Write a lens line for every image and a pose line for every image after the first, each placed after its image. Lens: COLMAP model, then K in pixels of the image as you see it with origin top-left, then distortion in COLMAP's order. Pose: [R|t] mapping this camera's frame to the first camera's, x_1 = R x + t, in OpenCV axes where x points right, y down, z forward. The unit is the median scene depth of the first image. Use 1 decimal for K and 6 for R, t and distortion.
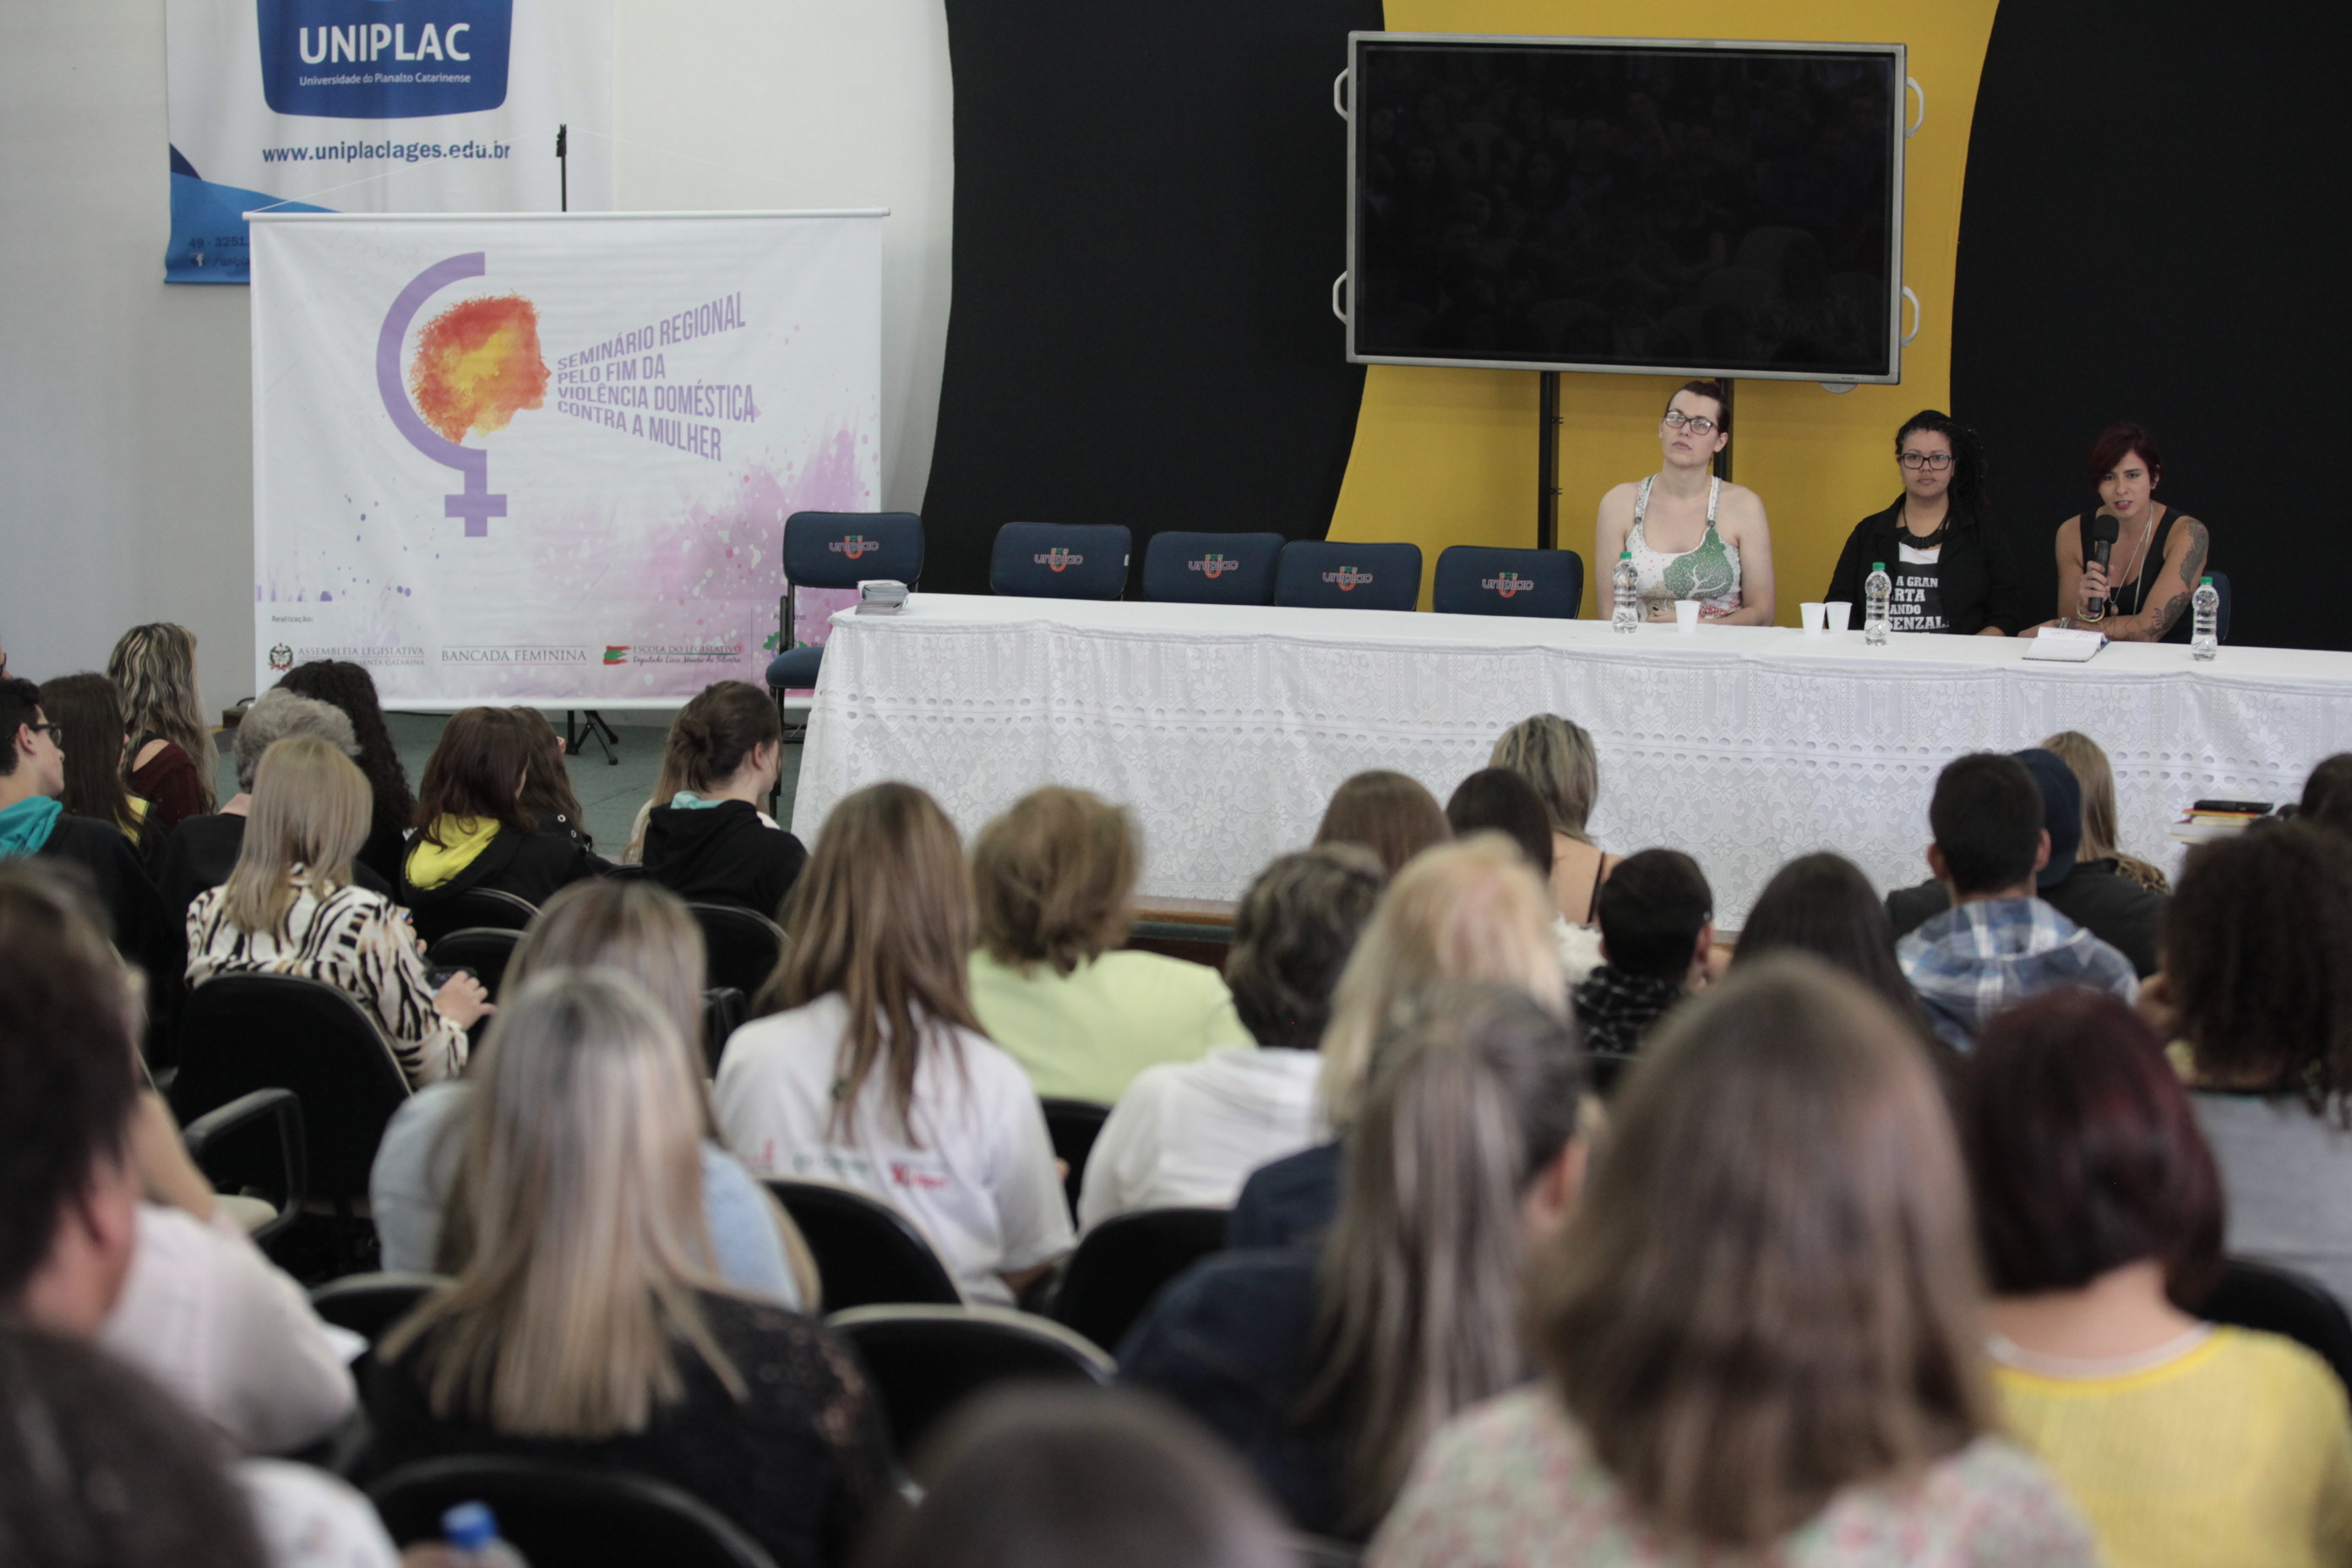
lens RADIAL K [[4846.1, 0, 1171.3], [0, 4846.1, 821.4], [0, 0, 1]] dist [-0.297076, 0.129820]
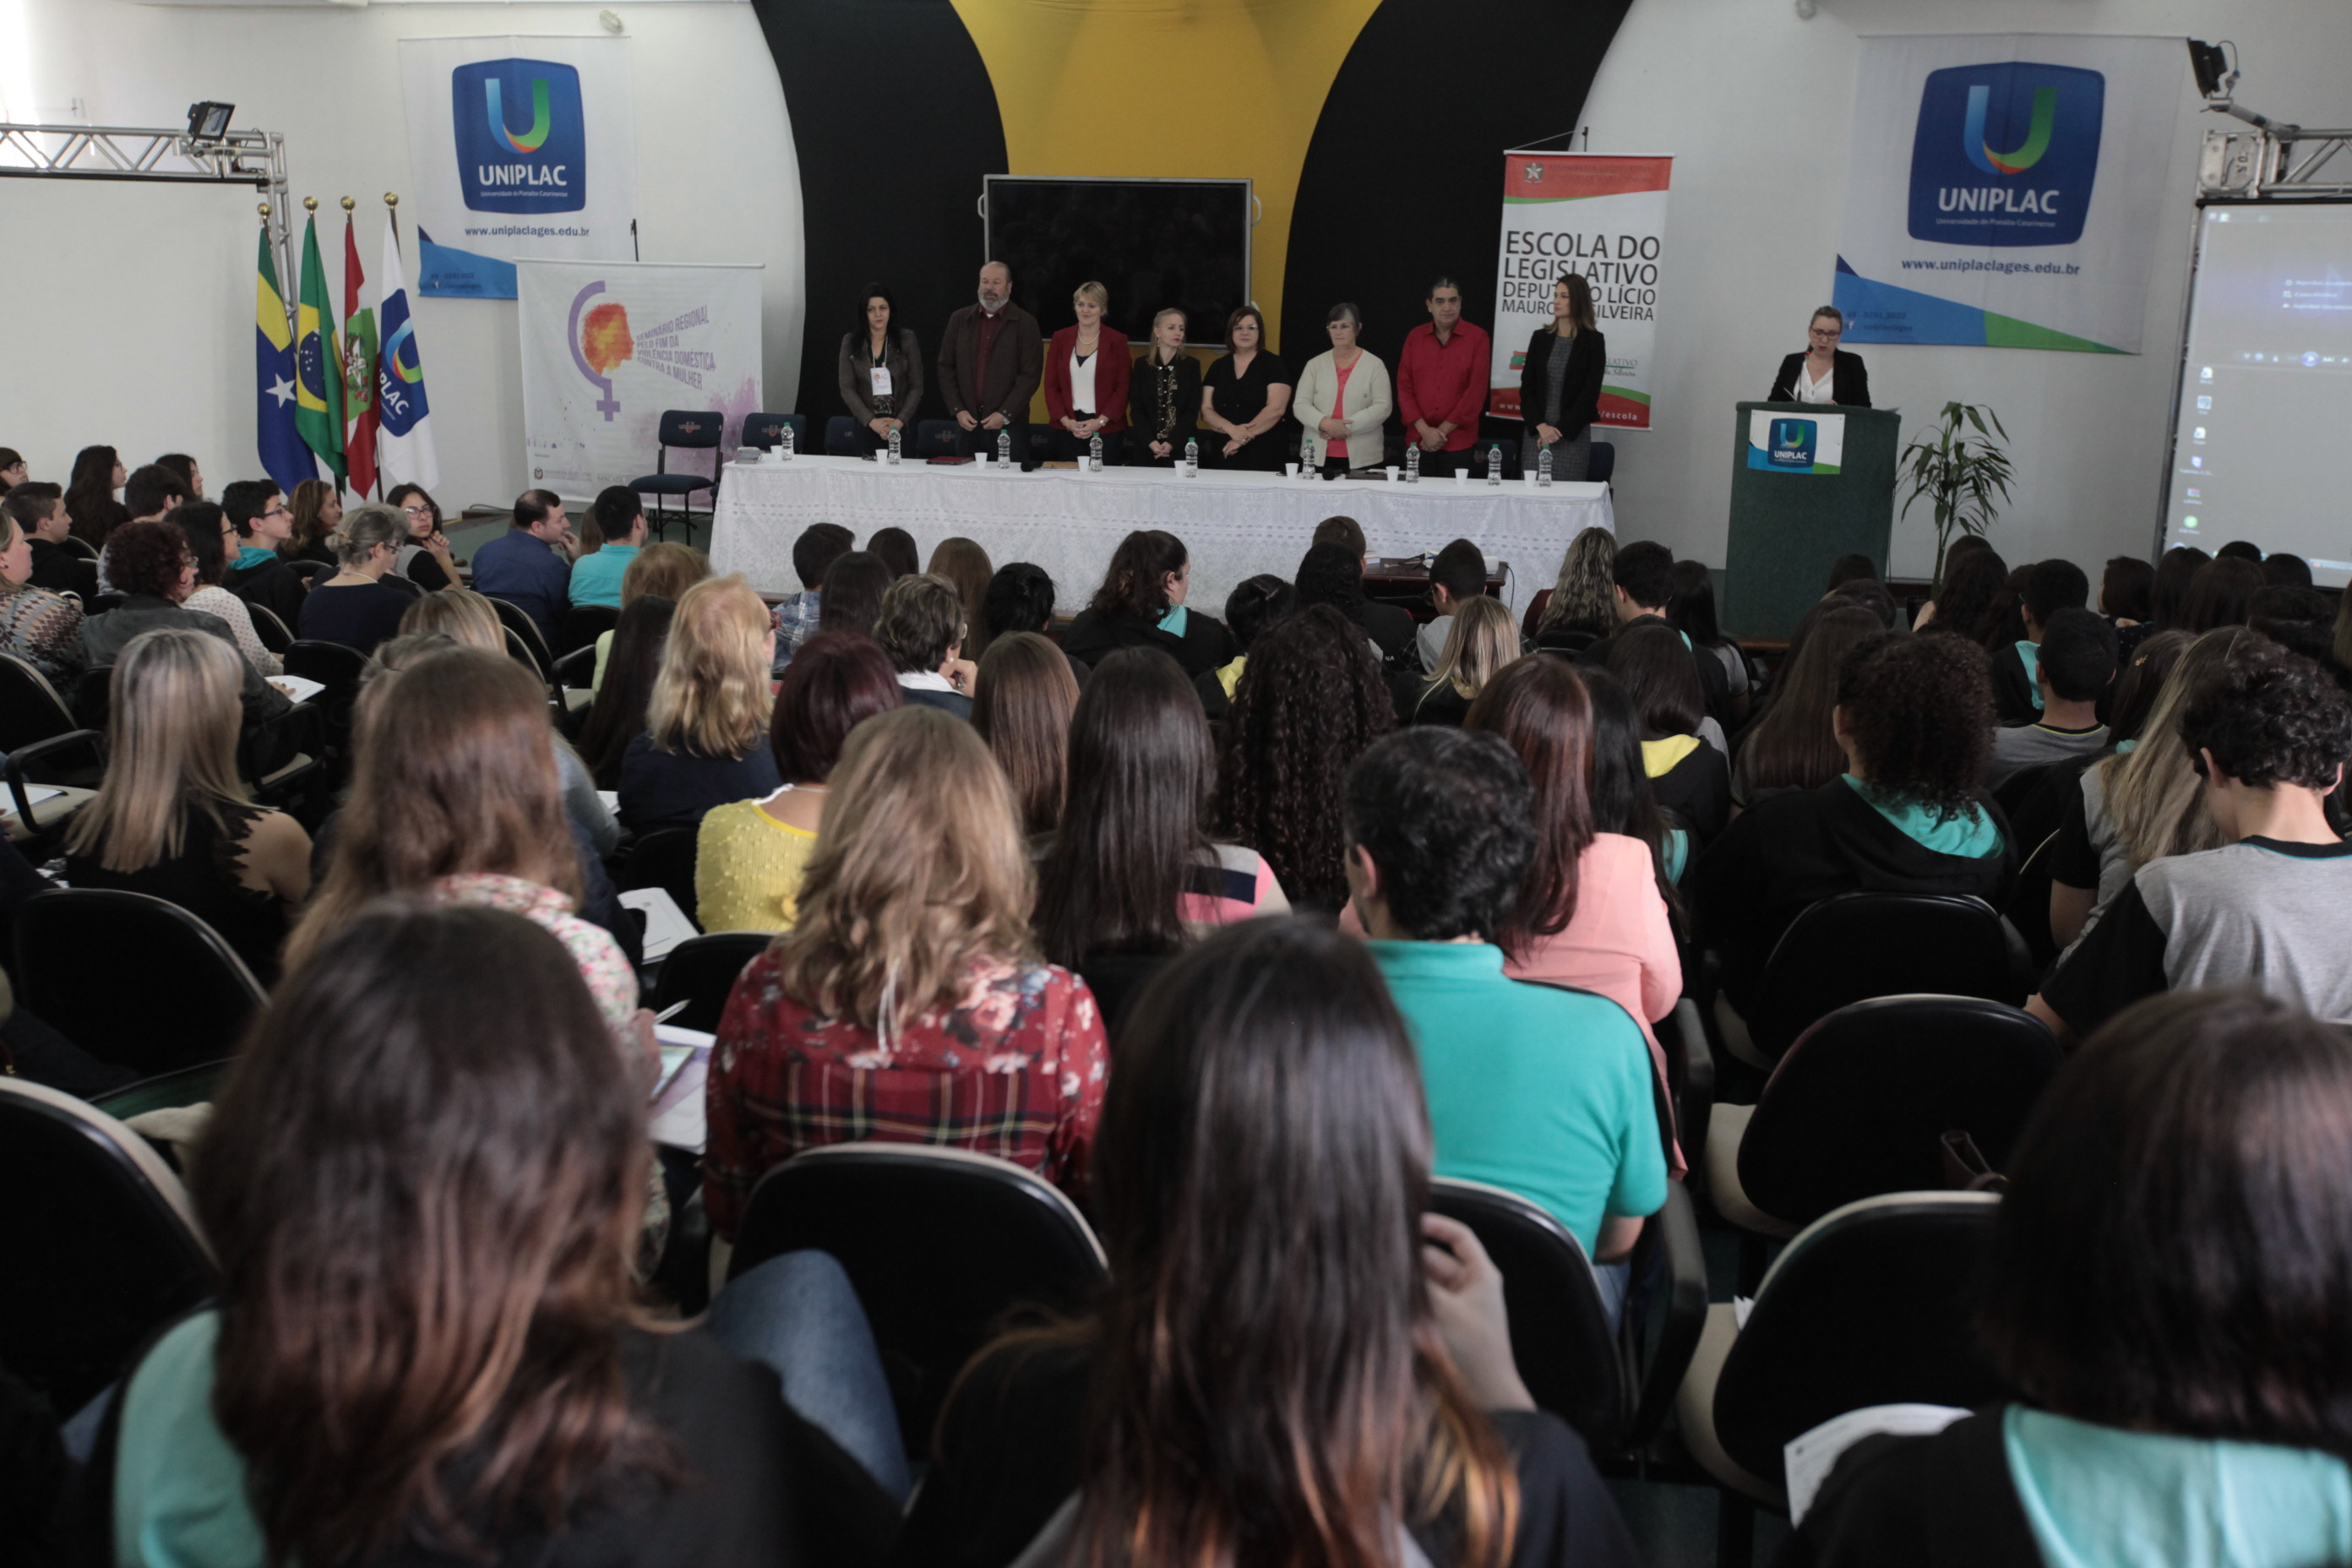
lens RADIAL K [[2263.5, 0, 1177.6], [0, 2263.5, 832.8], [0, 0, 1]] dist [-0.019435, 0.118619]
pose [[0.998872, -0.011190, 0.046150, 0.077914], [0.005649, 0.992940, 0.118483, 0.000545], [-0.047150, -0.118088, 0.991883, 0.010508]]
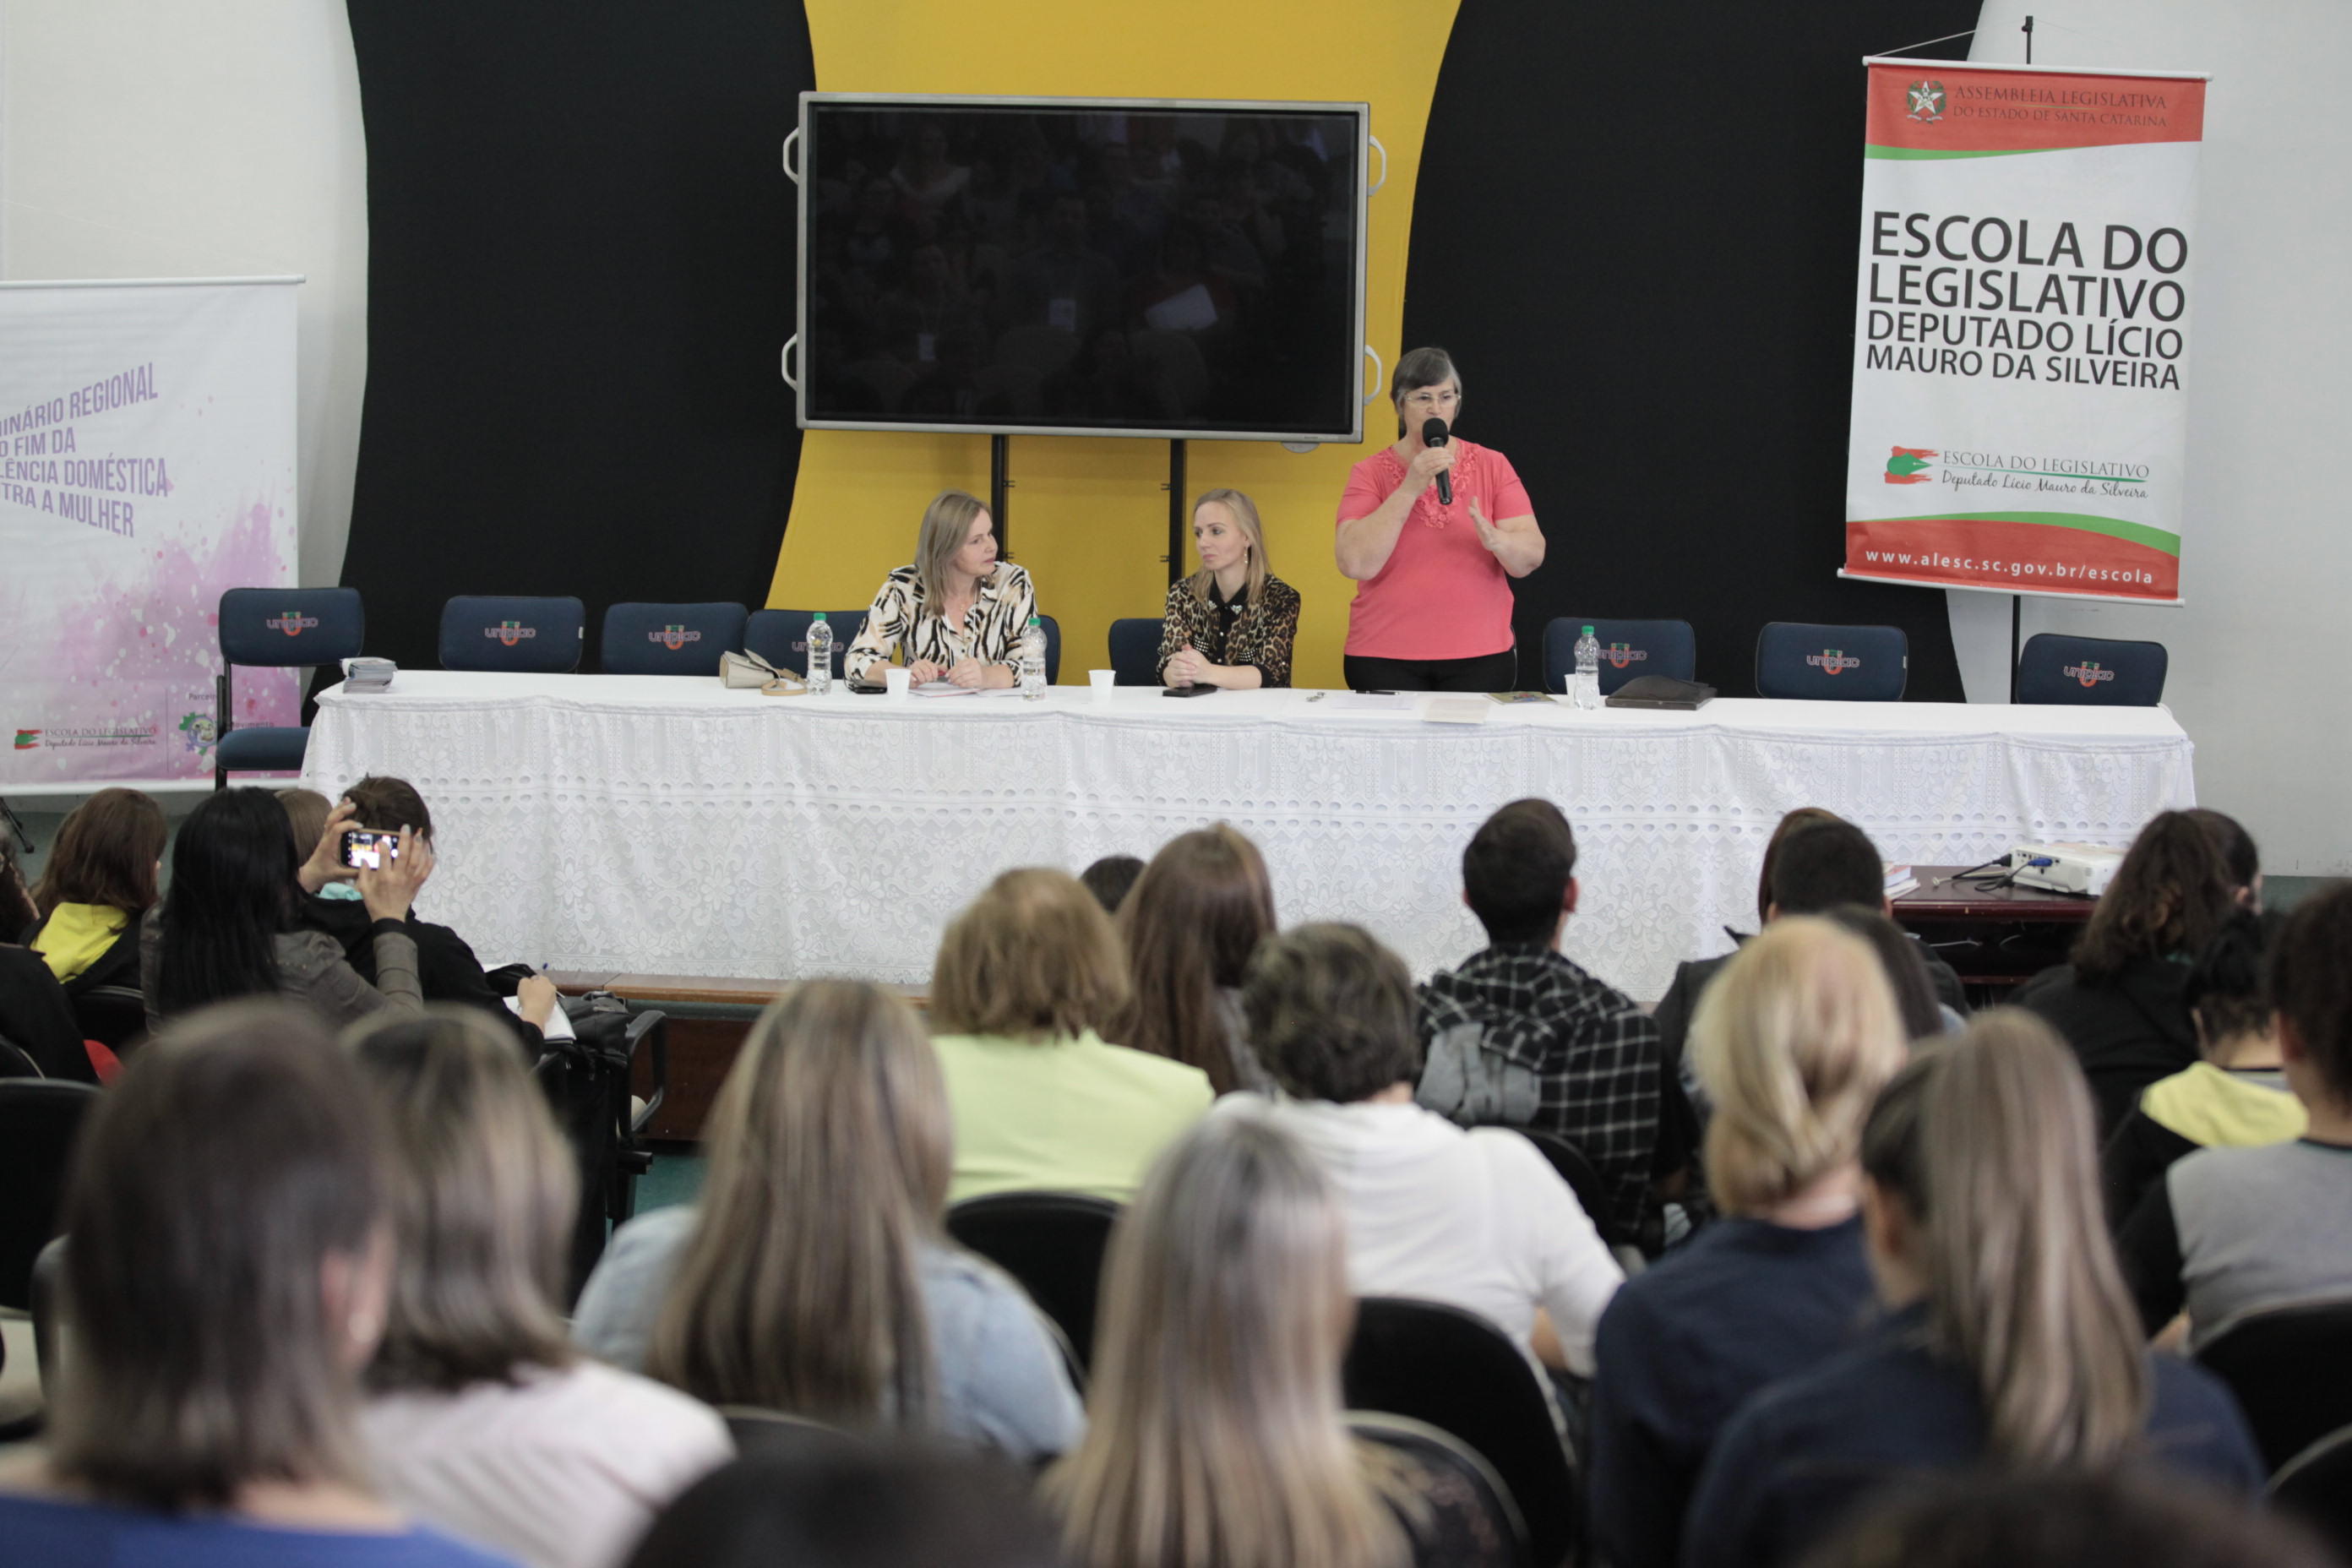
lens RADIAL K [[4846.1, 0, 1171.3], [0, 4846.1, 821.4], [0, 0, 1]] dist [-0.297076, 0.129820]
pose [[0.979950, -0.022795, 0.197936, -0.094164], [0.025121, 0.999642, -0.009249, -0.003958], [-0.197655, 0.014036, 0.980171, 0.021725]]
